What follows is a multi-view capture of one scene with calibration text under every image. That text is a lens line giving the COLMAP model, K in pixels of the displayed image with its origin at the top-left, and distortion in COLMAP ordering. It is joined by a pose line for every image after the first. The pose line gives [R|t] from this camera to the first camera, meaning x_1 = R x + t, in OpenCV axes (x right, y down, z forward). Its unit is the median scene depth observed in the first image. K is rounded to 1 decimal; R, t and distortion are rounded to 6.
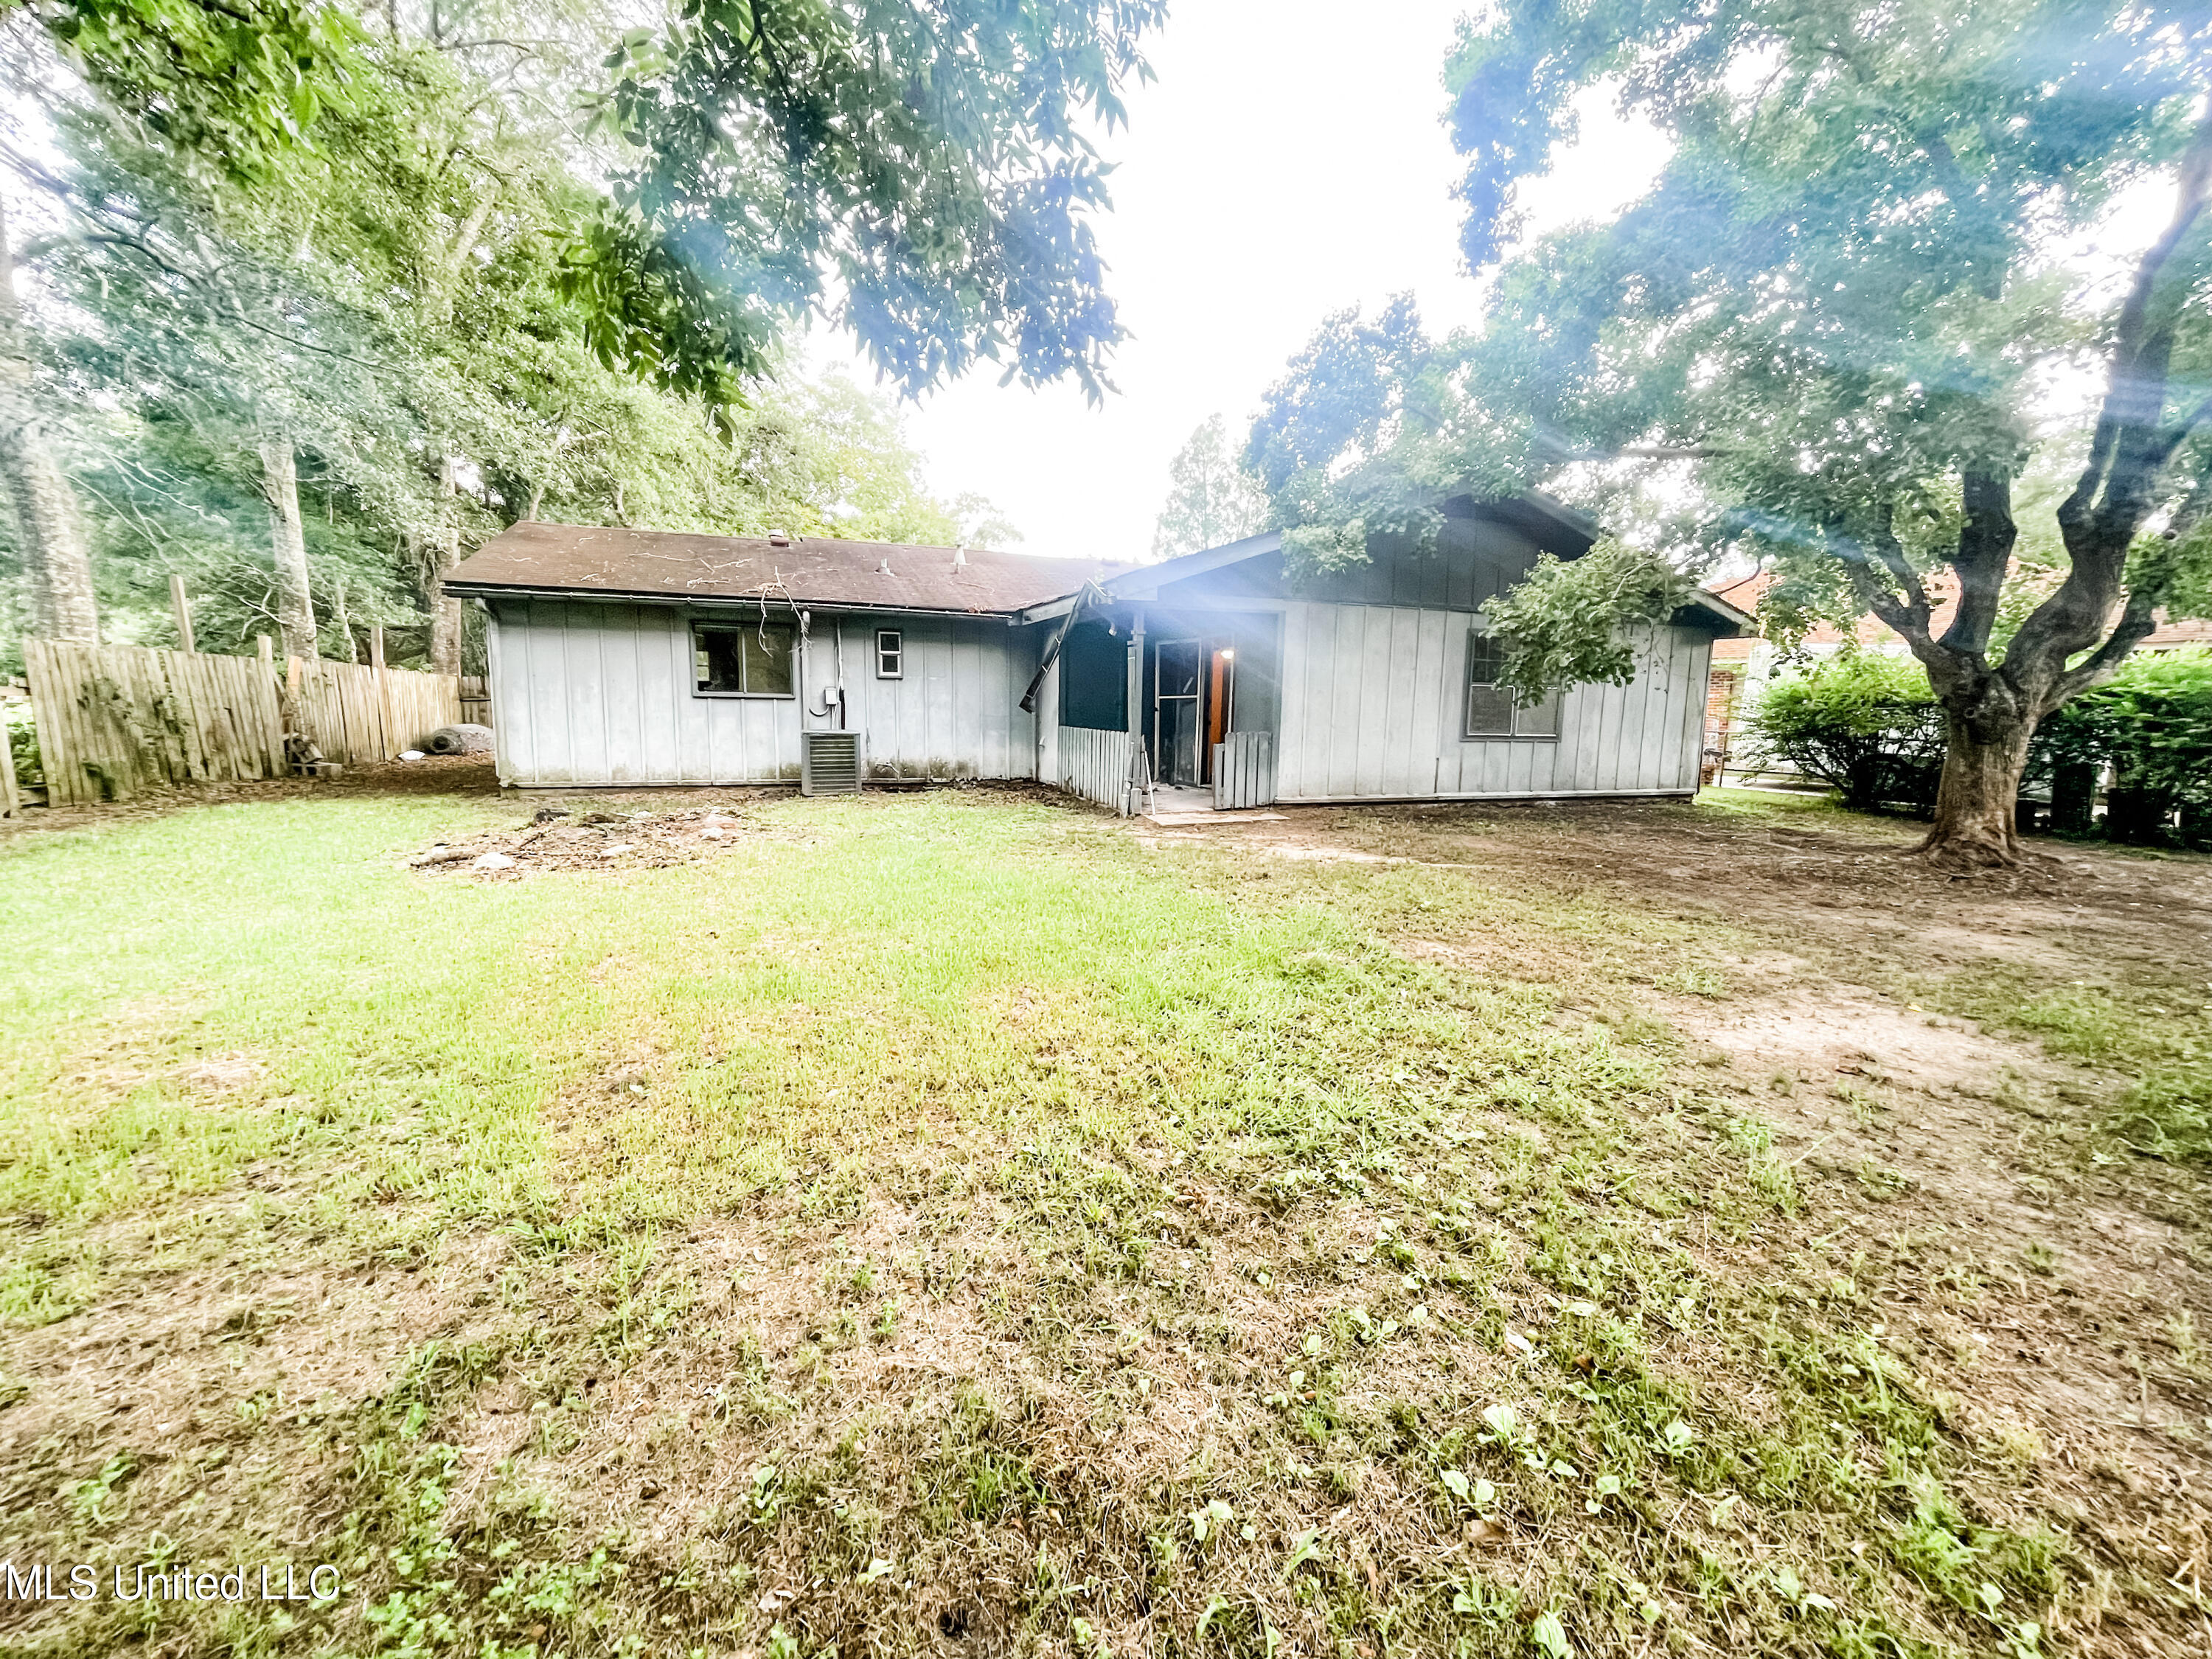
lens RADIAL K [[903.0, 0, 1107.2], [0, 903.0, 827.7], [0, 0, 1]] dist [-0.007579, 0.003109]
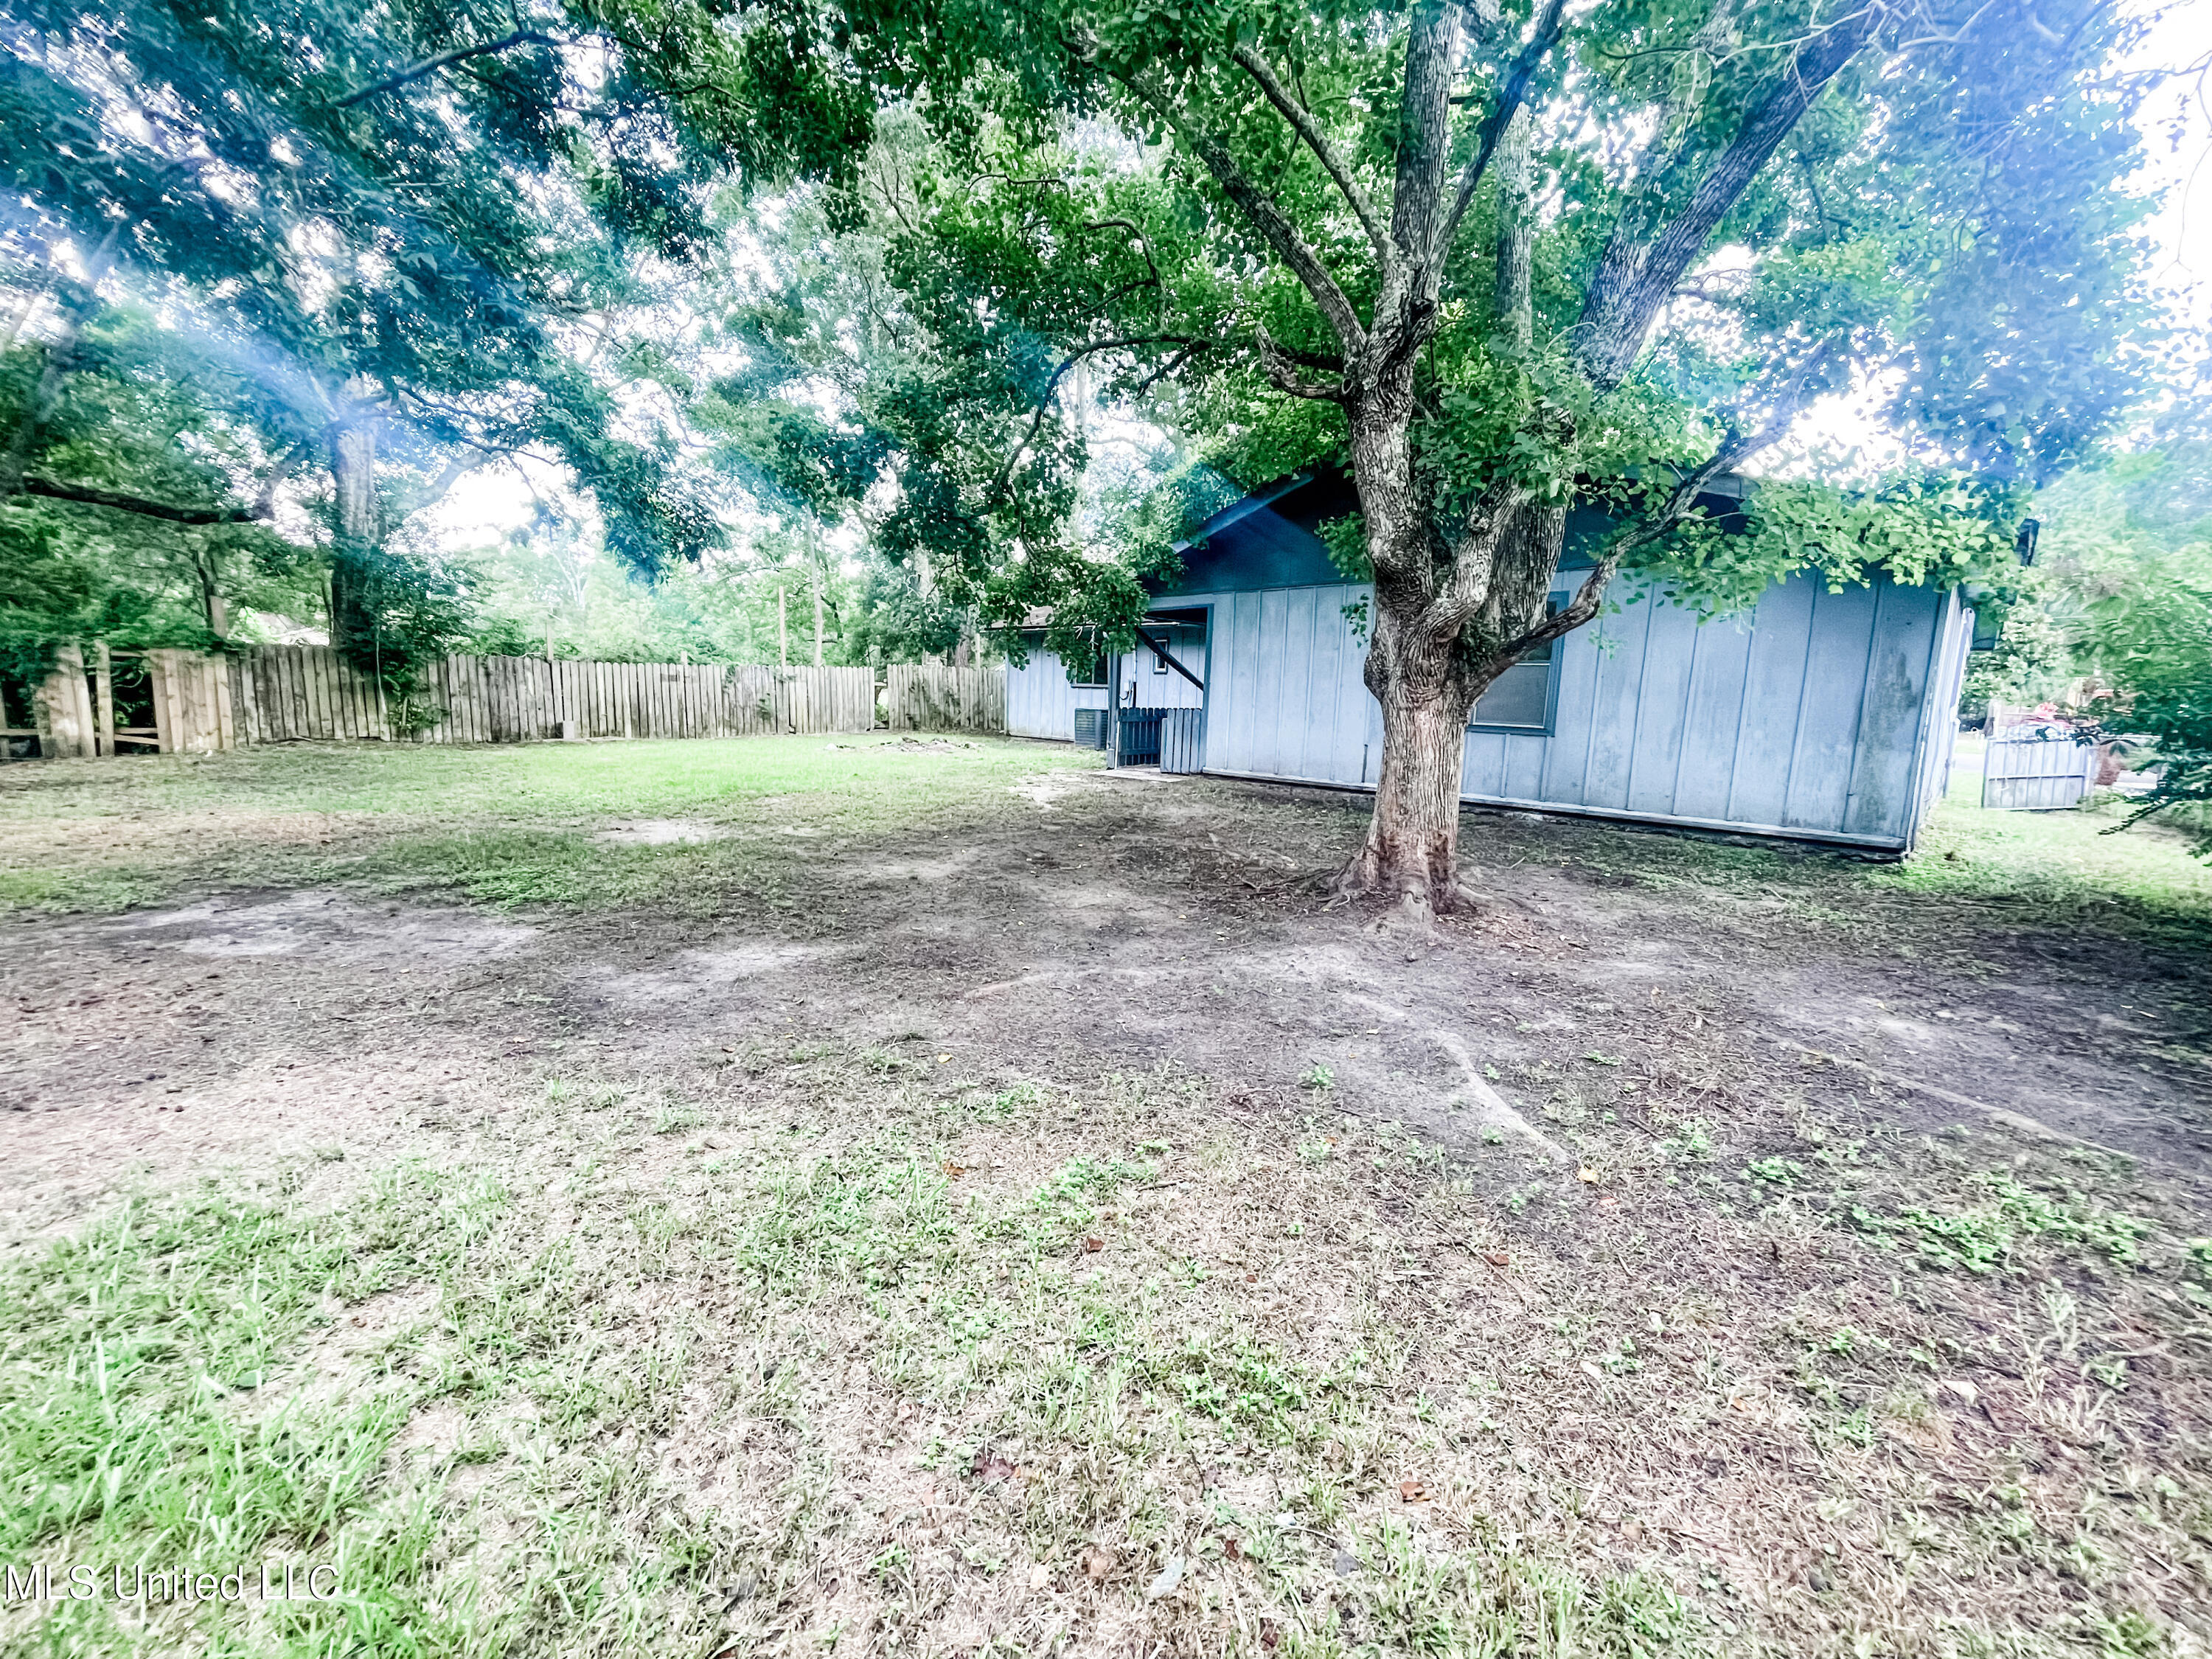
lens RADIAL K [[903.0, 0, 1105.7], [0, 903.0, 832.1], [0, 0, 1]] dist [-0.007579, 0.003109]
pose [[0.396235, 0.132810, -0.908493, 1.082507], [-0.143575, 0.986273, 0.081561, -0.025688], [0.906854, 0.098120, 0.409864, 0.386258]]
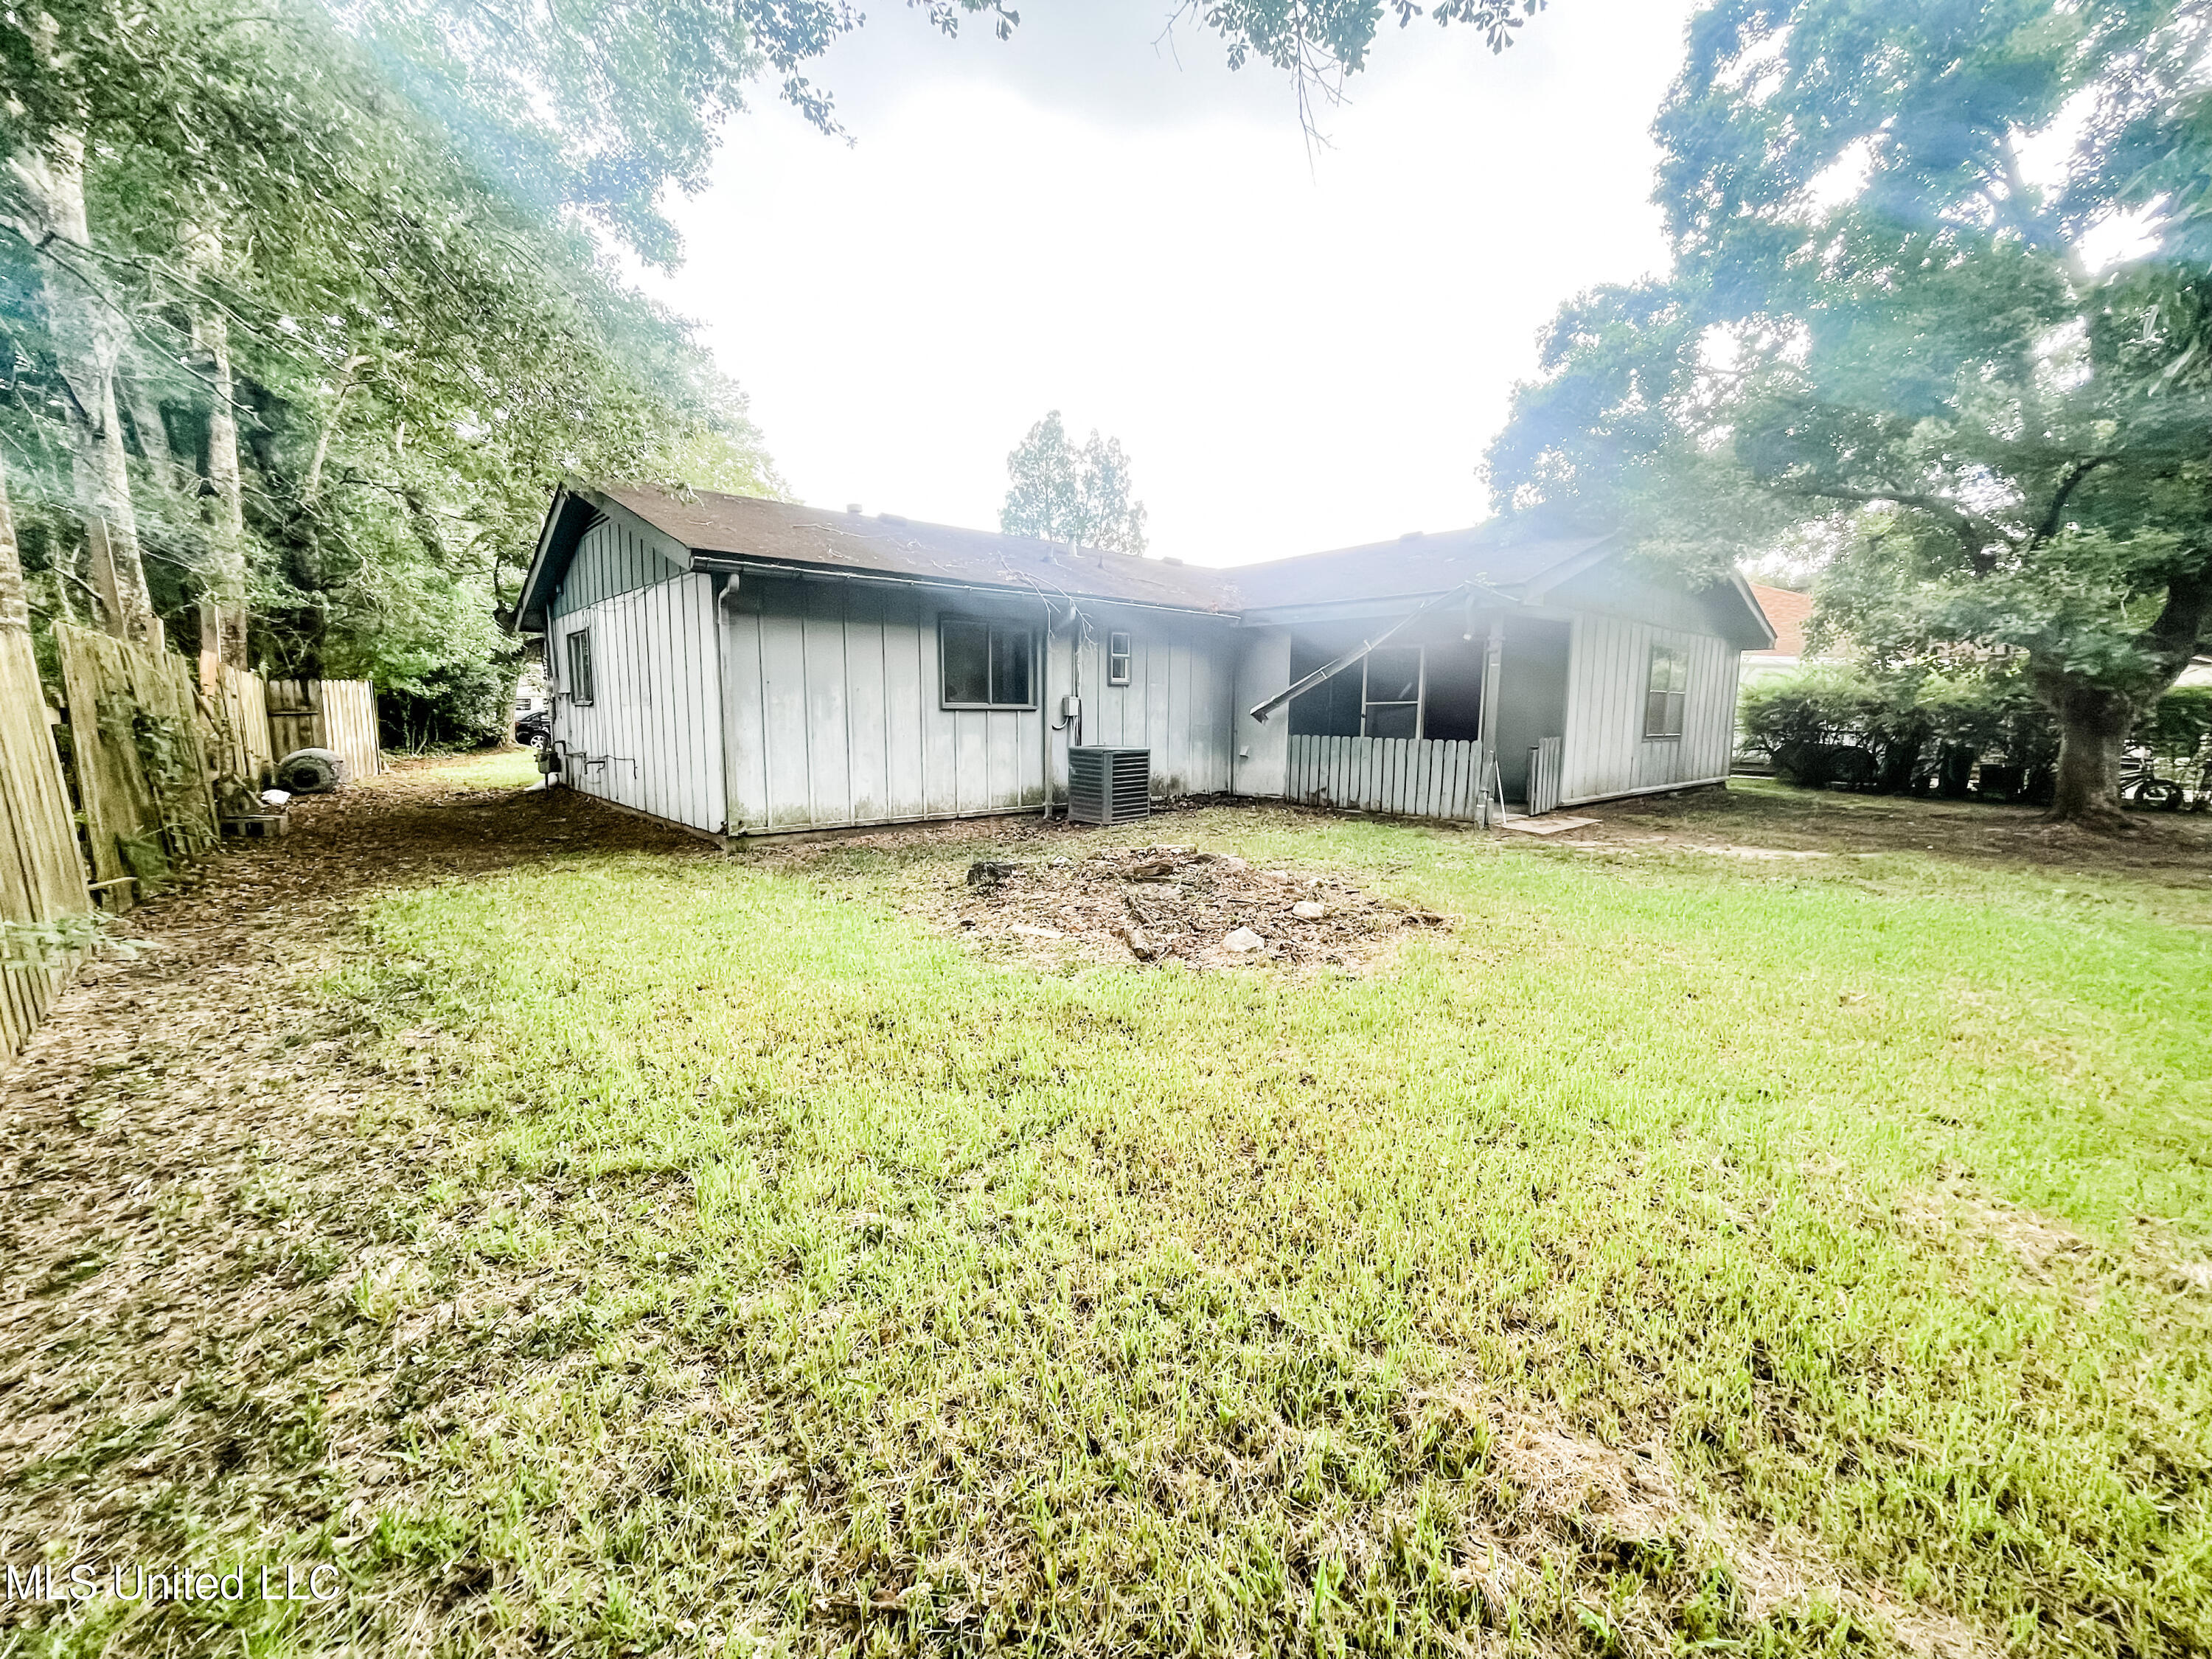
lens RADIAL K [[903.0, 0, 1104.7], [0, 903.0, 831.8], [0, 0, 1]] dist [-0.007579, 0.003109]
pose [[0.936048, -0.057375, 0.347164, -0.602692], [0.056542, 0.998322, 0.012538, -0.037328], [-0.347301, 0.007893, 0.937721, 0.196126]]
